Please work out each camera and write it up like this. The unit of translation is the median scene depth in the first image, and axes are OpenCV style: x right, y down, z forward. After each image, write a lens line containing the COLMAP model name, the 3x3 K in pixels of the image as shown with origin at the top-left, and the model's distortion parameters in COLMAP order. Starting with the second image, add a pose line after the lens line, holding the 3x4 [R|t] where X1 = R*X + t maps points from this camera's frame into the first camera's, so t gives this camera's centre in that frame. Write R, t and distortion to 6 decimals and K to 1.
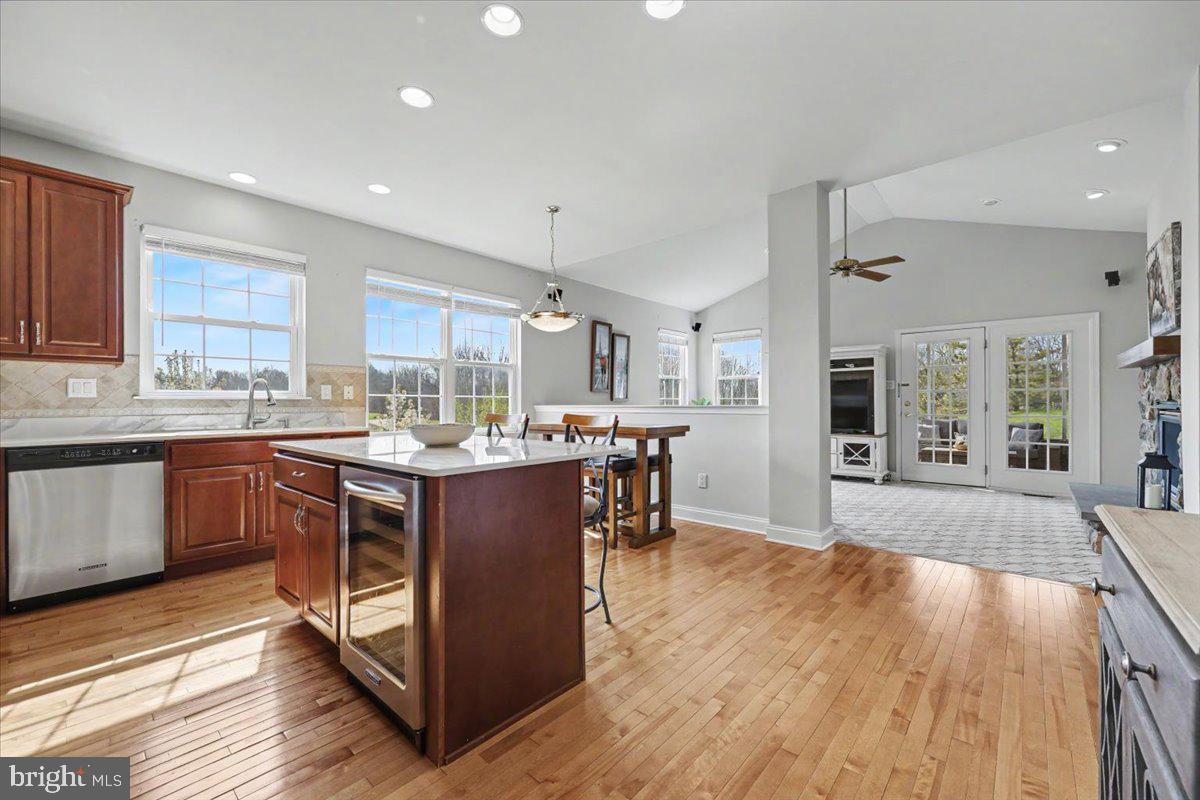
lens RADIAL K [[484.2, 0, 599.8], [0, 484.2, 403.2], [0, 0, 1]] dist [0.002545, -0.000808]
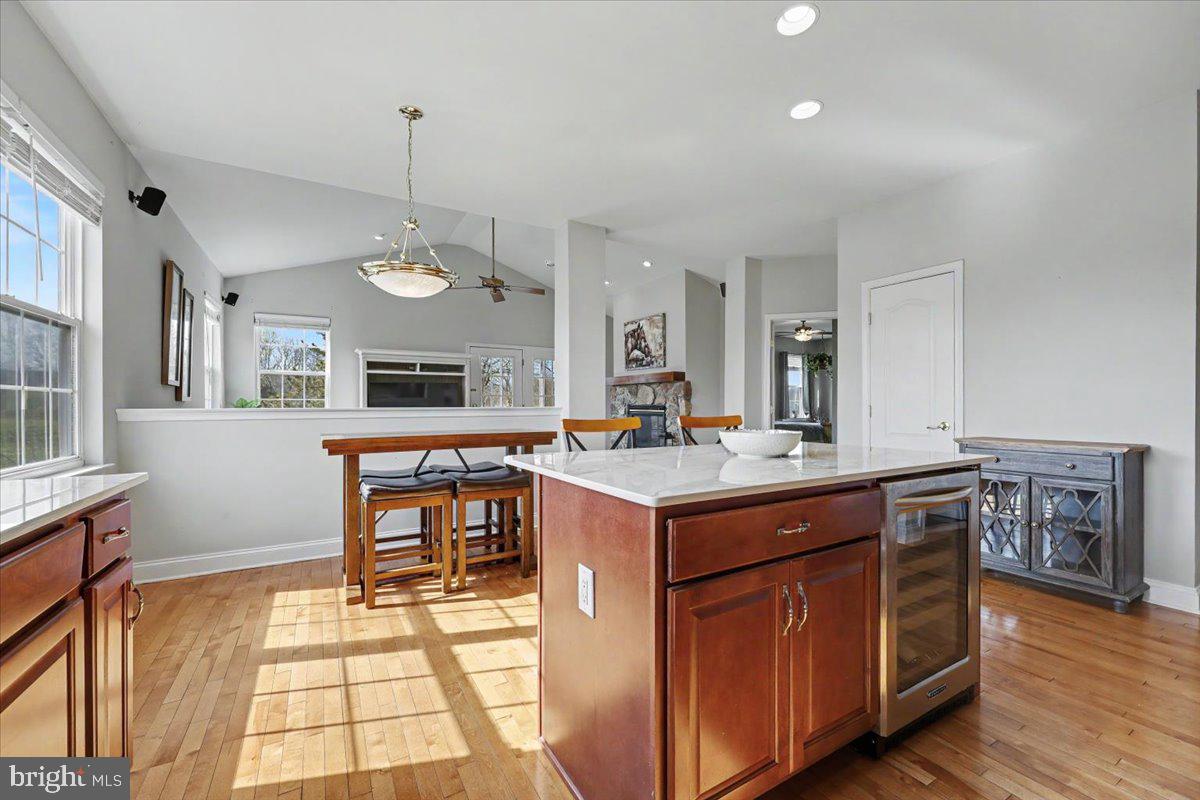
lens RADIAL K [[474.4, 0, 599.0], [0, 474.4, 401.2], [0, 0, 1]] dist [-0.002286, -0.000076]
pose [[0.316685, 0.007294, 0.948503, -0.639313], [-0.000365, 0.999971, -0.007568, -0.001480], [-0.948531, 0.002050, 0.316679, 0.575262]]
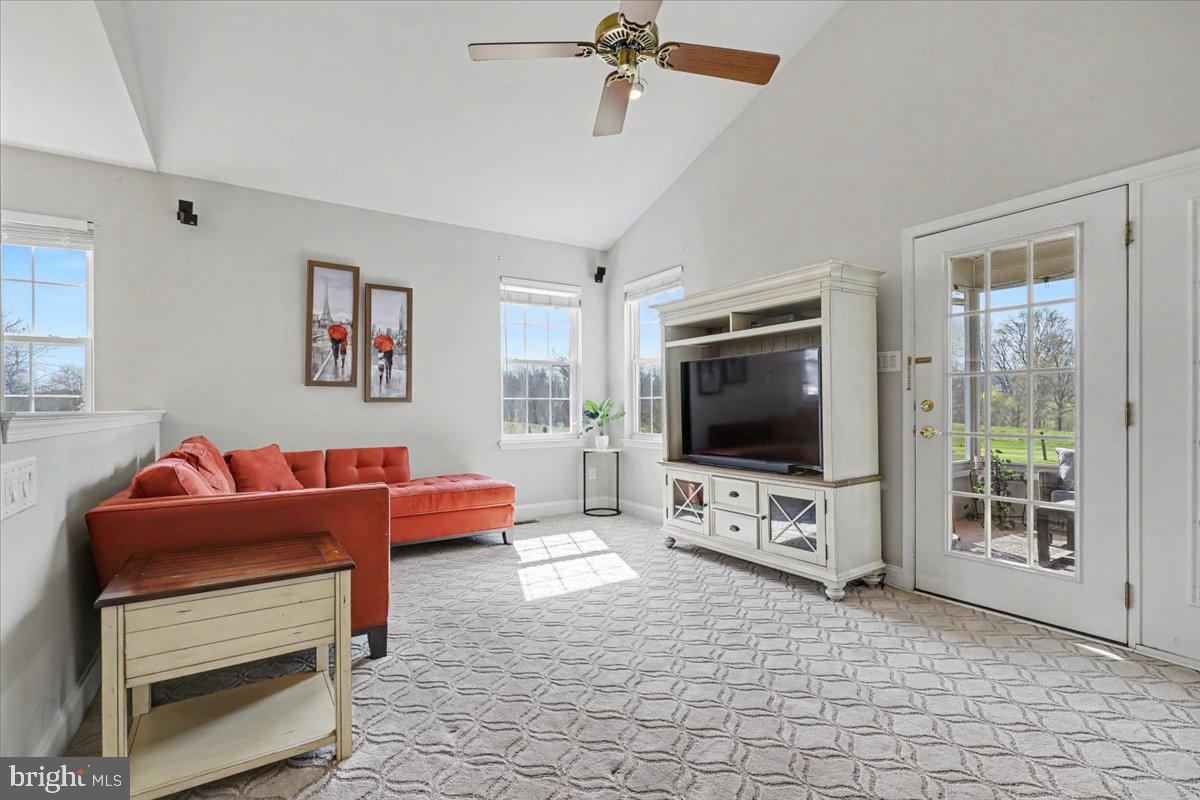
lens RADIAL K [[550.0, 0, 610.6], [0, 550.0, 408.5], [0, 0, 1]] dist [0.003096, 0.000346]
pose [[0.962808, -0.001532, -0.270181, 0.860360], [0.002760, 0.999988, 0.004164, 0.000475], [0.270171, -0.004755, 0.962801, 0.810799]]
